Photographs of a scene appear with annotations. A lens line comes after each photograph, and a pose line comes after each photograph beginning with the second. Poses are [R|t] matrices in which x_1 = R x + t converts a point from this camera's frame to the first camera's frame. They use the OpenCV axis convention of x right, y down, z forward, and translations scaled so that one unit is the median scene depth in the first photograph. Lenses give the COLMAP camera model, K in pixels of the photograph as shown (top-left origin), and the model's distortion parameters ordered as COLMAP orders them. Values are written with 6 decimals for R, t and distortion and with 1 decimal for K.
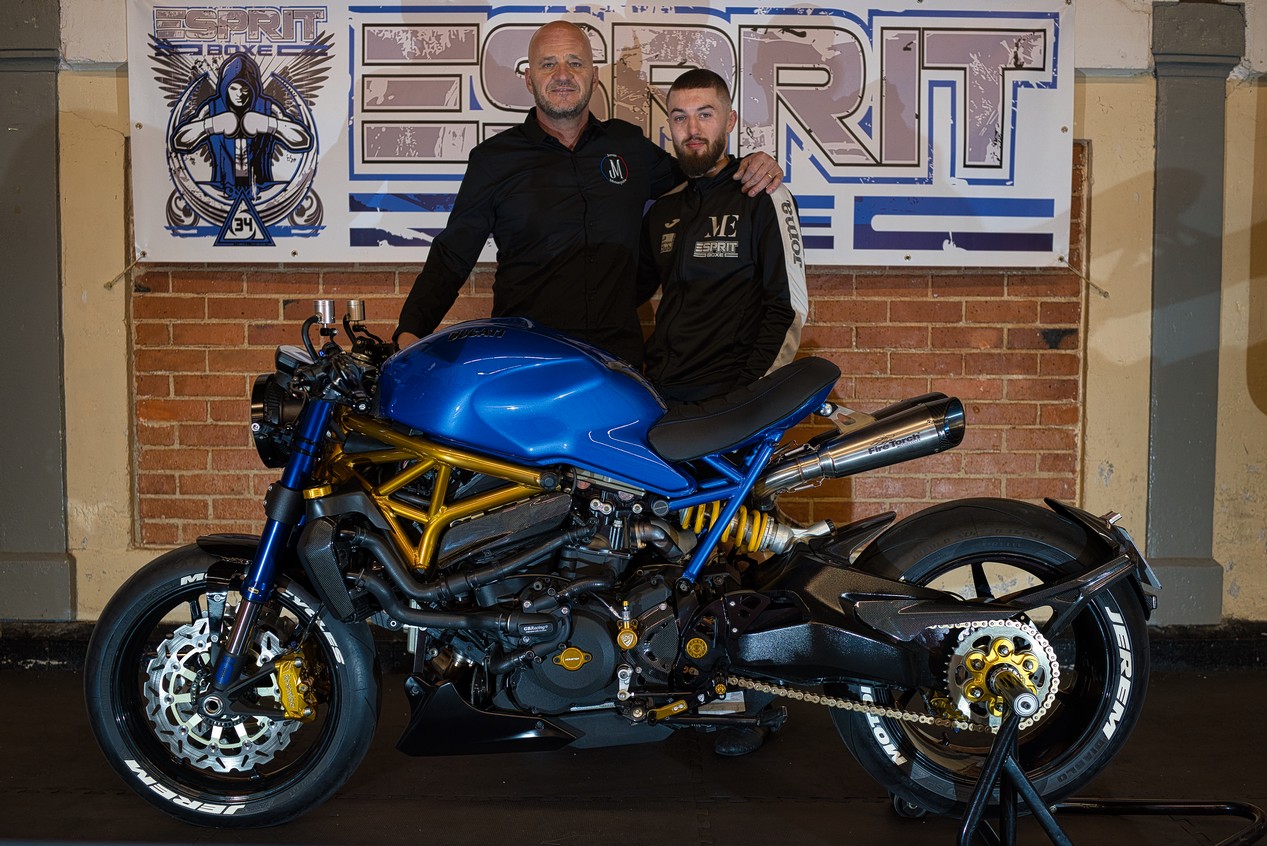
lens RADIAL K [[1221.9, 0, 630.0], [0, 1221.9, 439.9], [0, 0, 1]] dist [-0.040025, 0.000000]
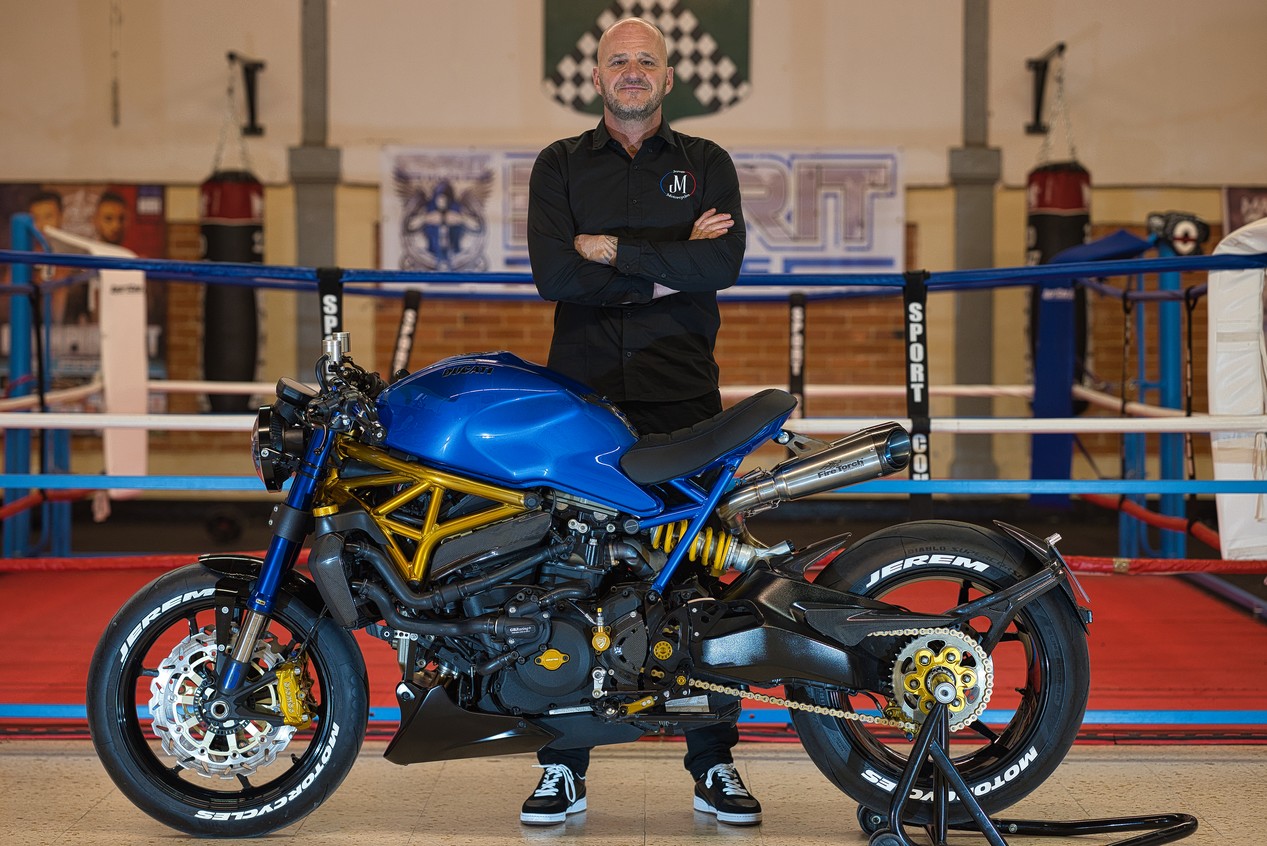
lens RADIAL K [[3418.4, 0, 669.7], [0, 3418.4, 427.1], [0, 0, 1]] dist [0.145070, 0.000000]
pose [[0.999992, 0.001340, 0.003815, 0.047748], [-0.001241, 0.999662, -0.025962, 0.045976], [-0.003849, 0.025957, 0.999656, -2.110130]]
